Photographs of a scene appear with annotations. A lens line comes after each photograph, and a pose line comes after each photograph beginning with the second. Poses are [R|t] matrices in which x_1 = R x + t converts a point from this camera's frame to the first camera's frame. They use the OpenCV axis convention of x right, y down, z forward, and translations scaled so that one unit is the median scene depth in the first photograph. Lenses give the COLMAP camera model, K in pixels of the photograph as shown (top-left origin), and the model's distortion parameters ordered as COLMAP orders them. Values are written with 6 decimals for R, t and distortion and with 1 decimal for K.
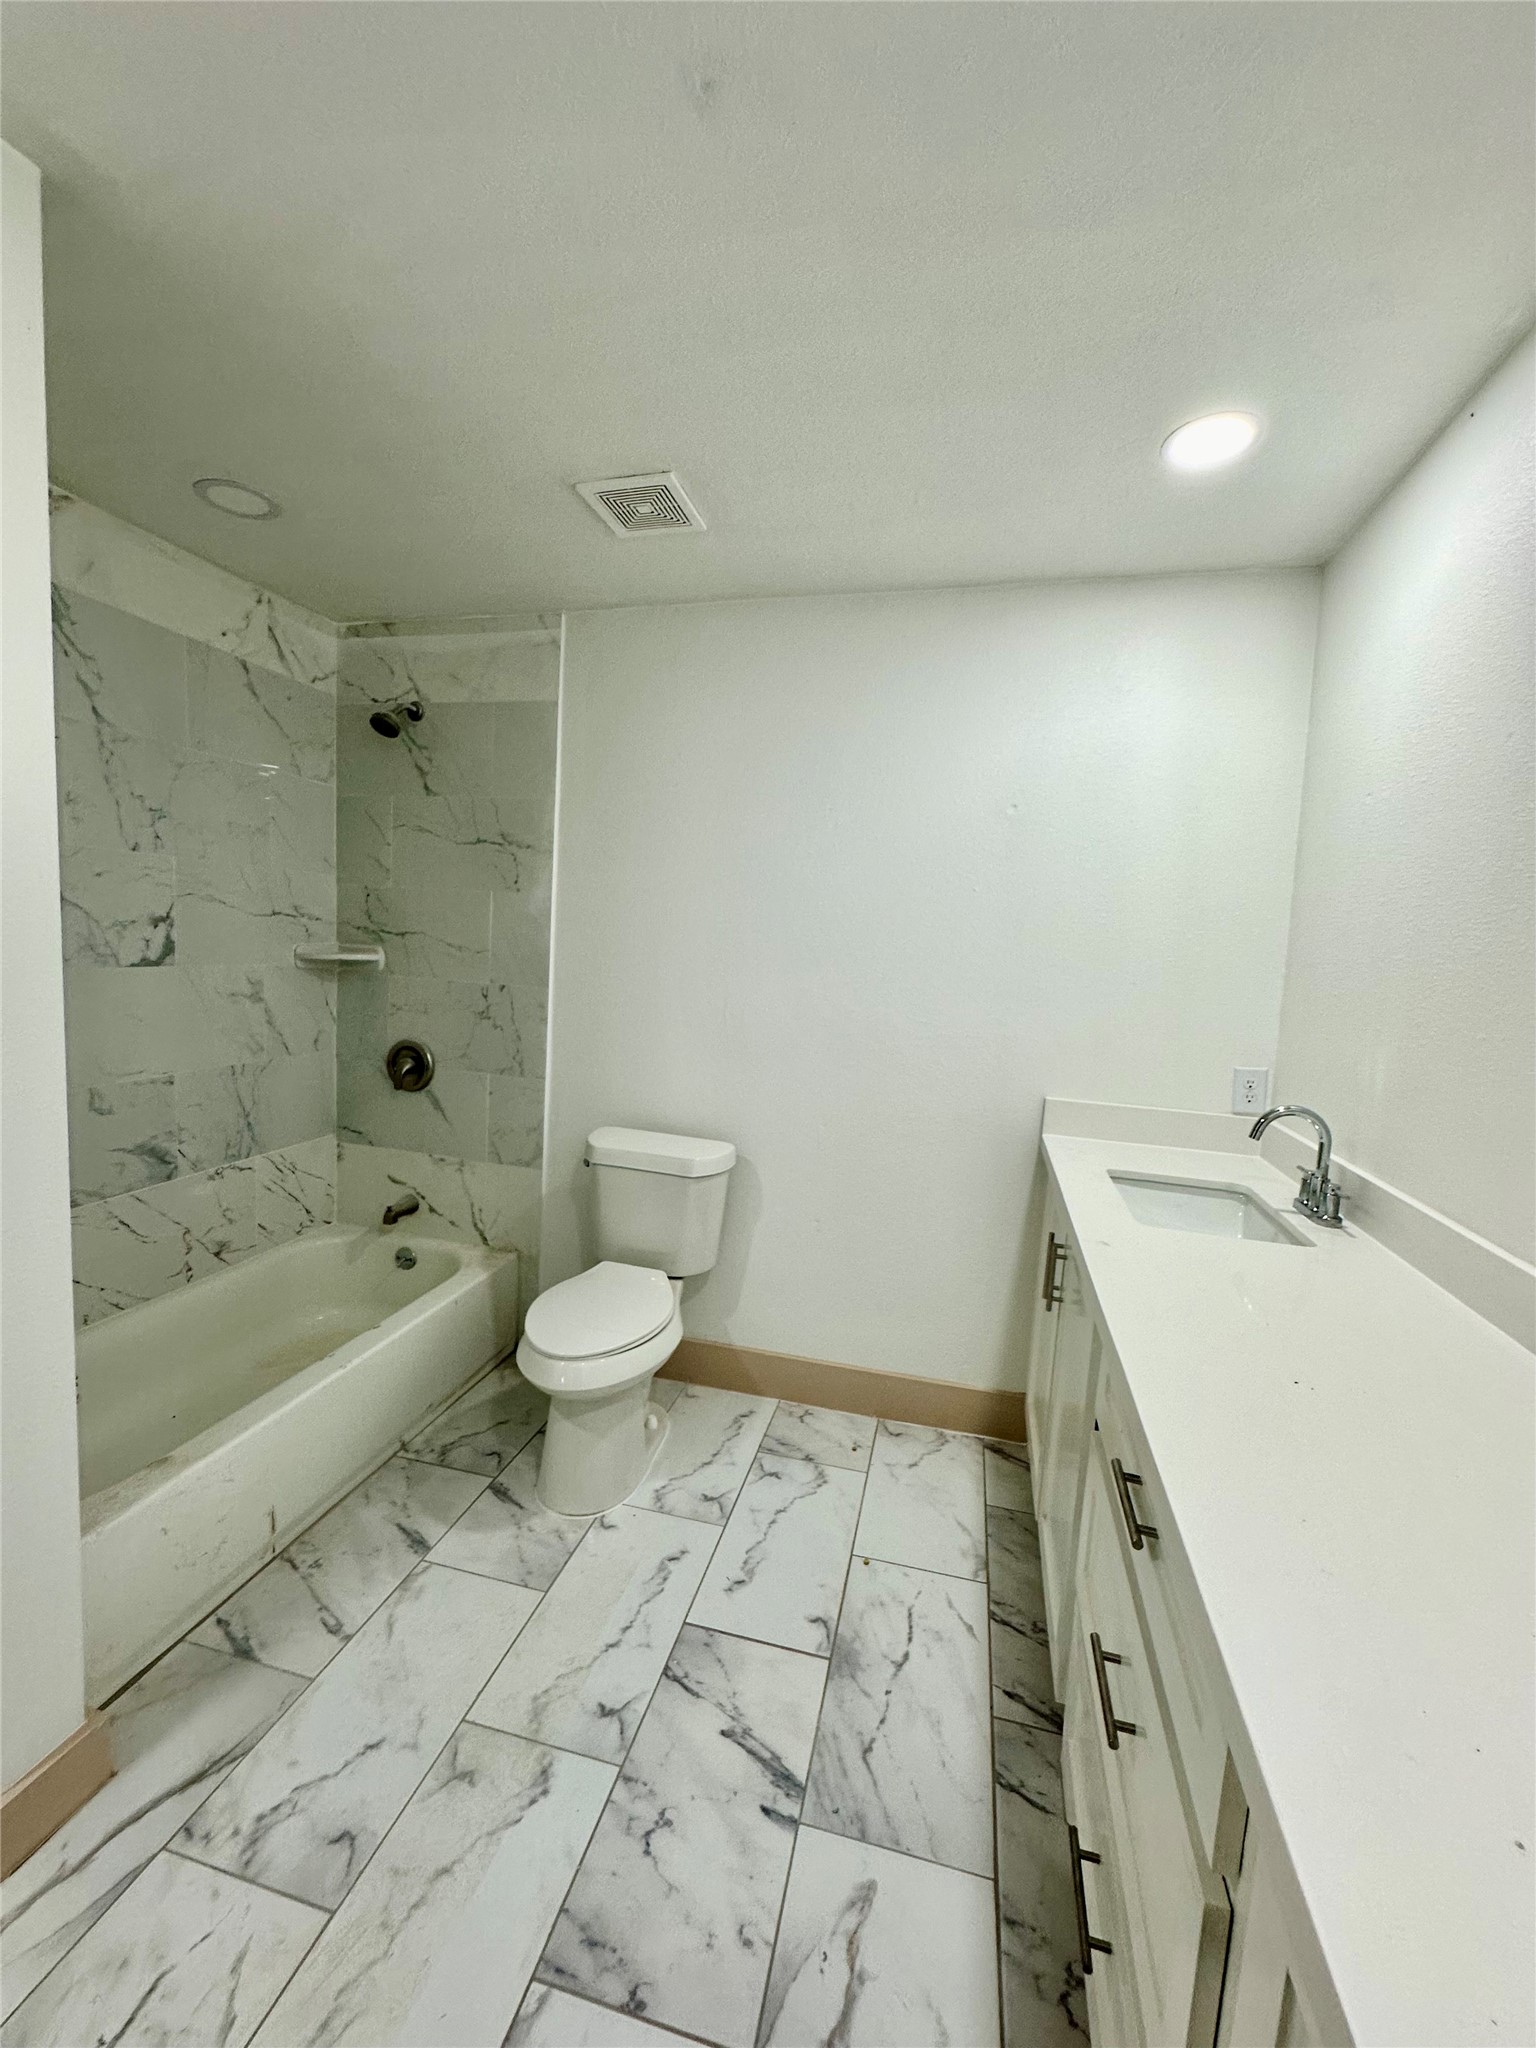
lens RADIAL K [[833.0, 0, 767.5], [0, 833.0, 1026.6], [0, 0, 1]] dist [-0.000101, -0.000351]
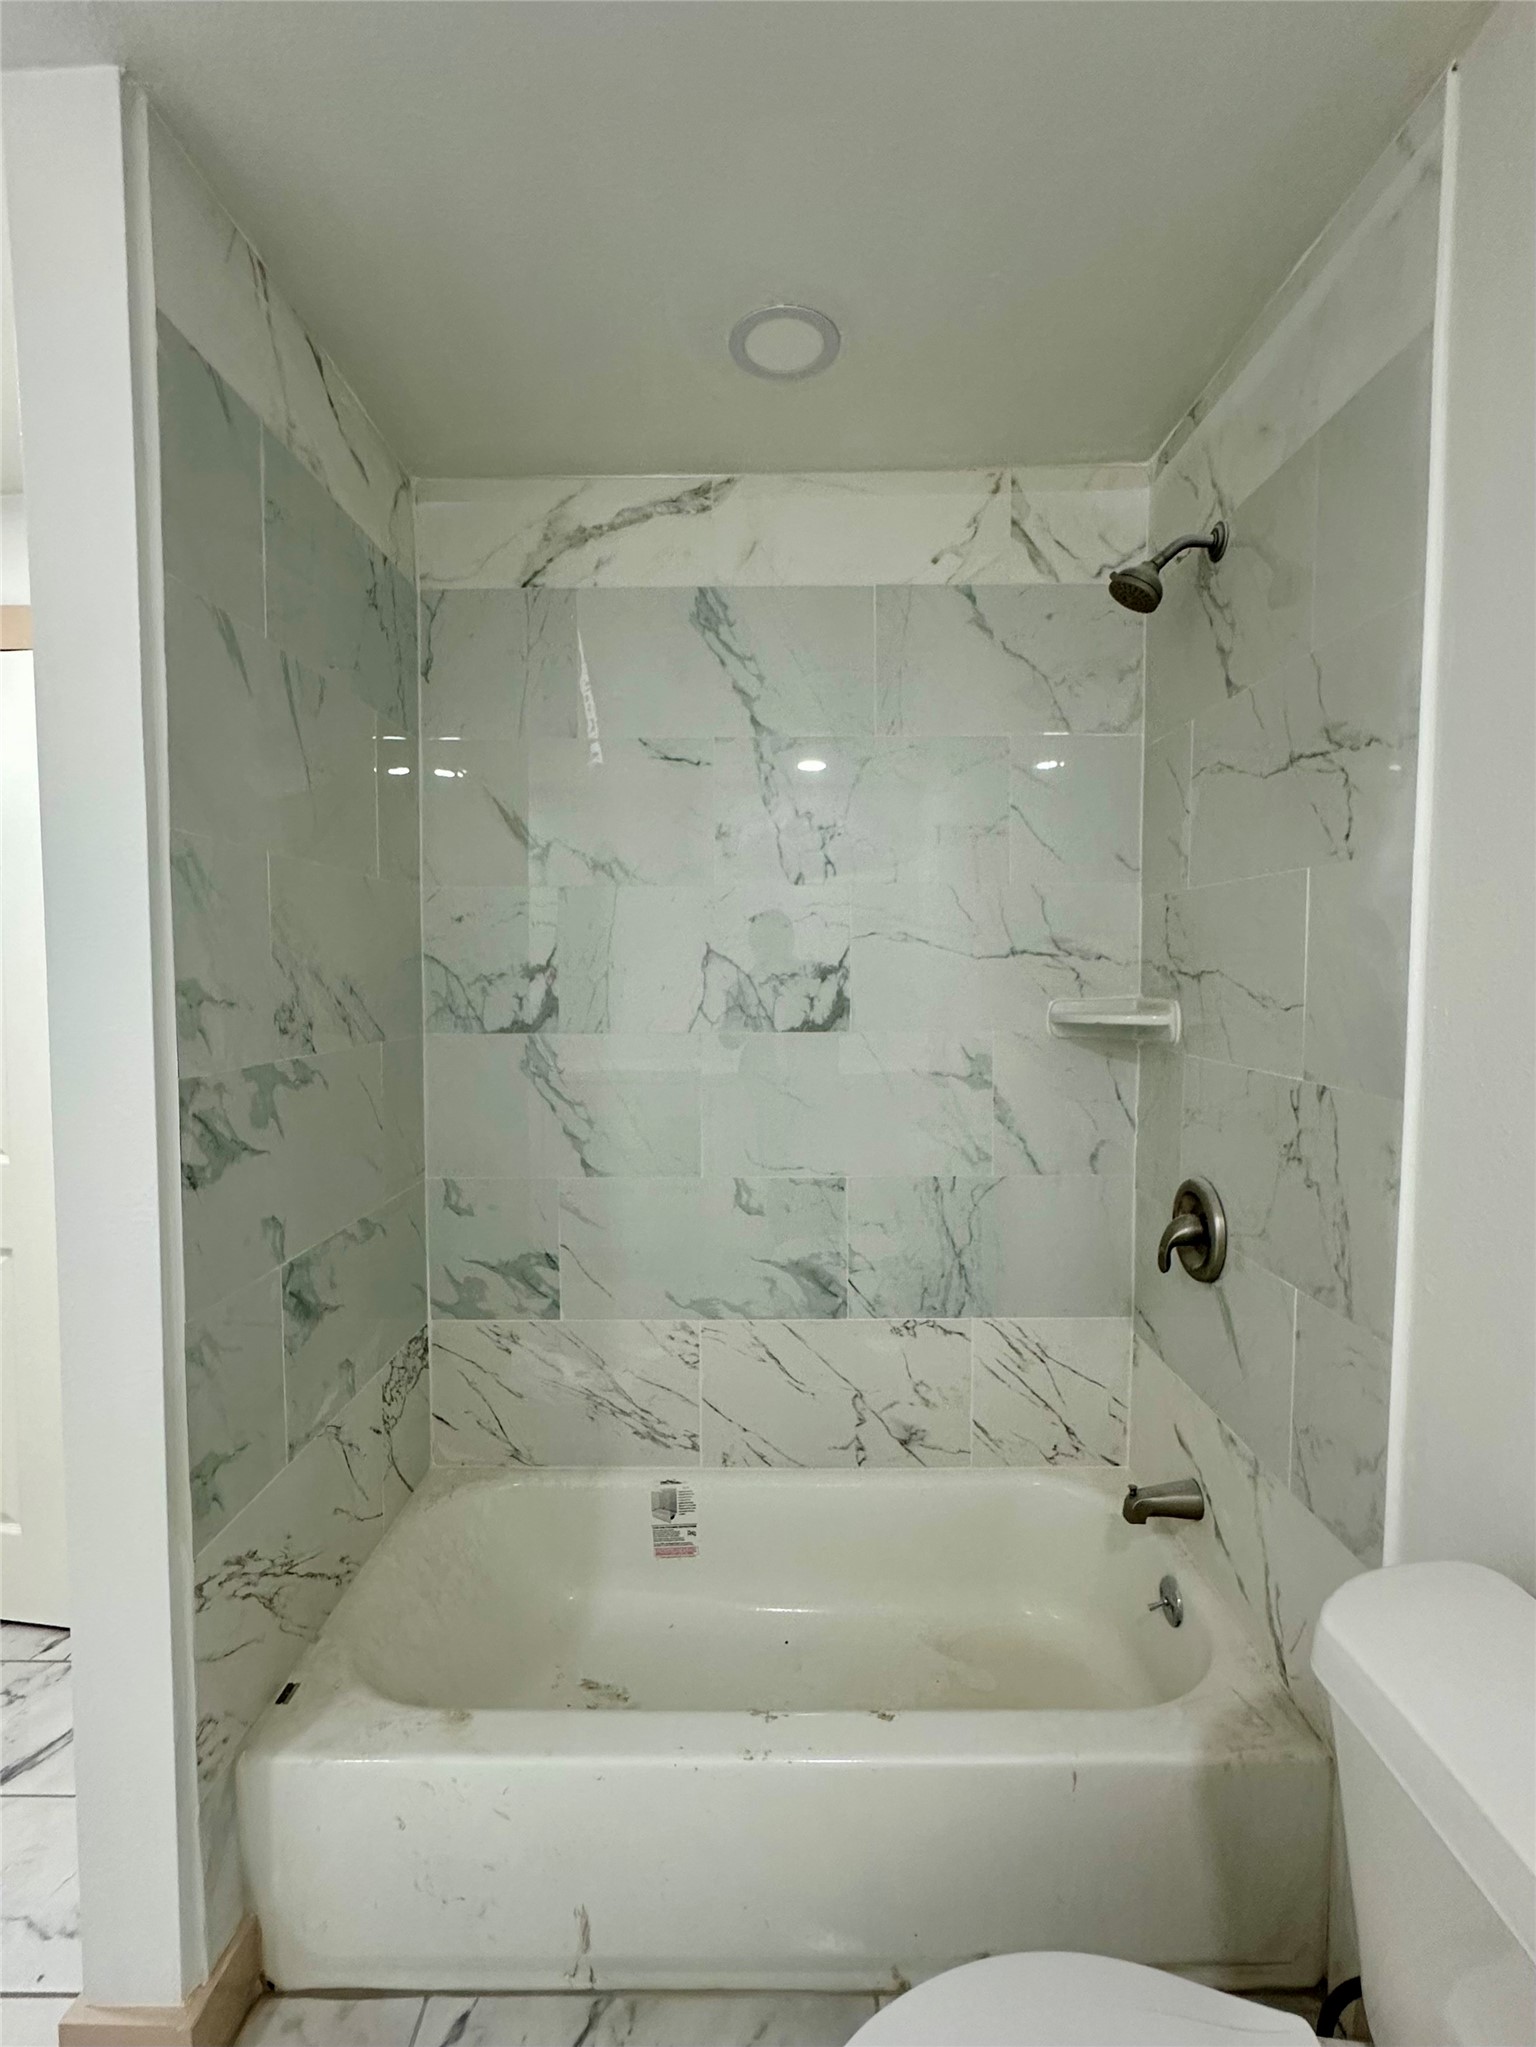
lens RADIAL K [[953.2, 0, 767.6], [0, 953.2, 1020.8], [0, 0, 1]] dist [-0.004148, 0.000894]
pose [[0.237908, 0.002394, -0.971285, 0.088606], [-0.080549, 0.996601, -0.017273, -0.057071], [0.967942, 0.082346, 0.237293, 0.671162]]
